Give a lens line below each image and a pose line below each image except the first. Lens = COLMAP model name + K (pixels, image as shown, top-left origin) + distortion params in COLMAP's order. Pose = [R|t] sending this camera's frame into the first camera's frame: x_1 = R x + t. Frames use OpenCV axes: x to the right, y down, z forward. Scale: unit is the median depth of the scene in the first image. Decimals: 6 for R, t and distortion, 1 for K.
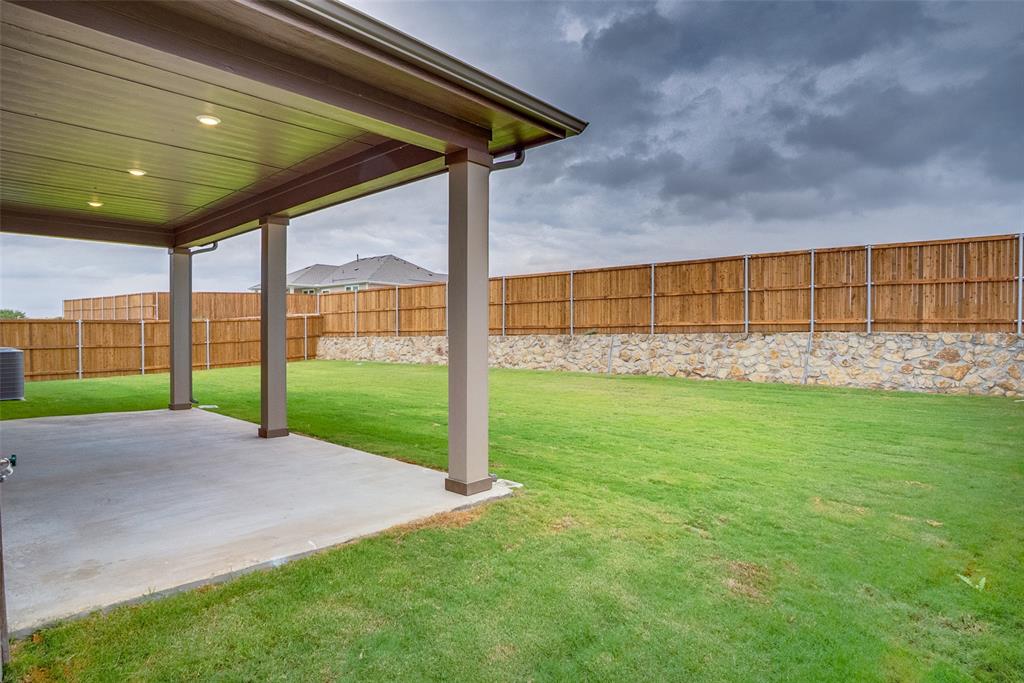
lens RADIAL K [[555.0, 0, 512.8], [0, 555.0, 338.6], [0, 0, 1]] dist [-0.032609, 0.006210]
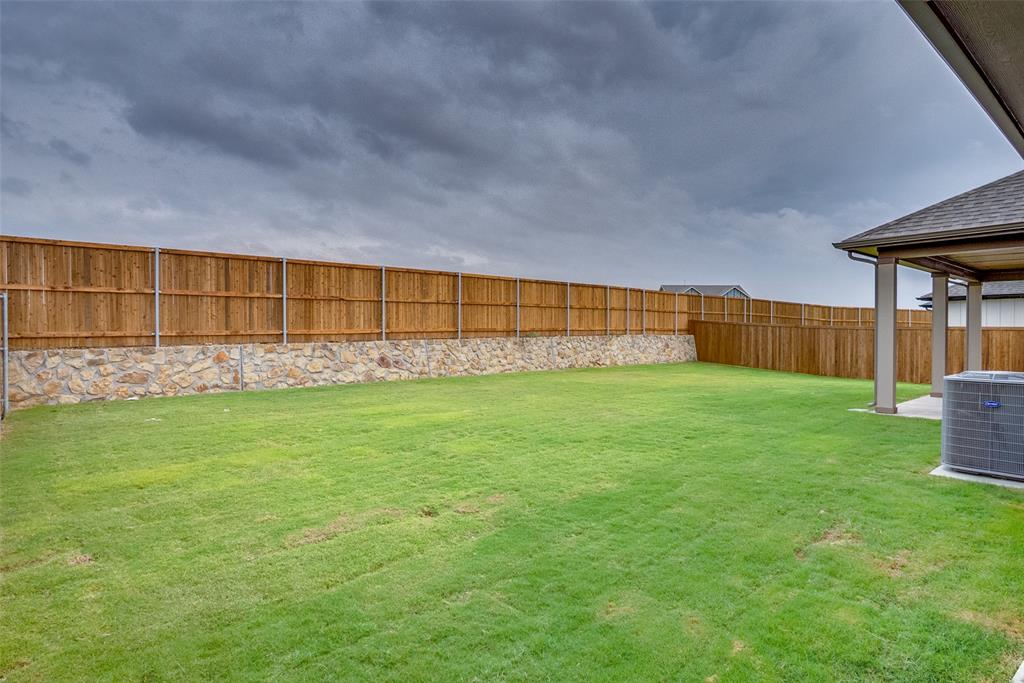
lens RADIAL K [[555.0, 0, 512.1], [0, 555.0, 339.8], [0, 0, 1]] dist [-0.032609, 0.006210]
pose [[0.141939, -0.010387, 0.989821, -0.962049], [0.013390, 0.999874, 0.008572, -0.011913], [-0.989785, 0.012037, 0.142060, 0.859436]]
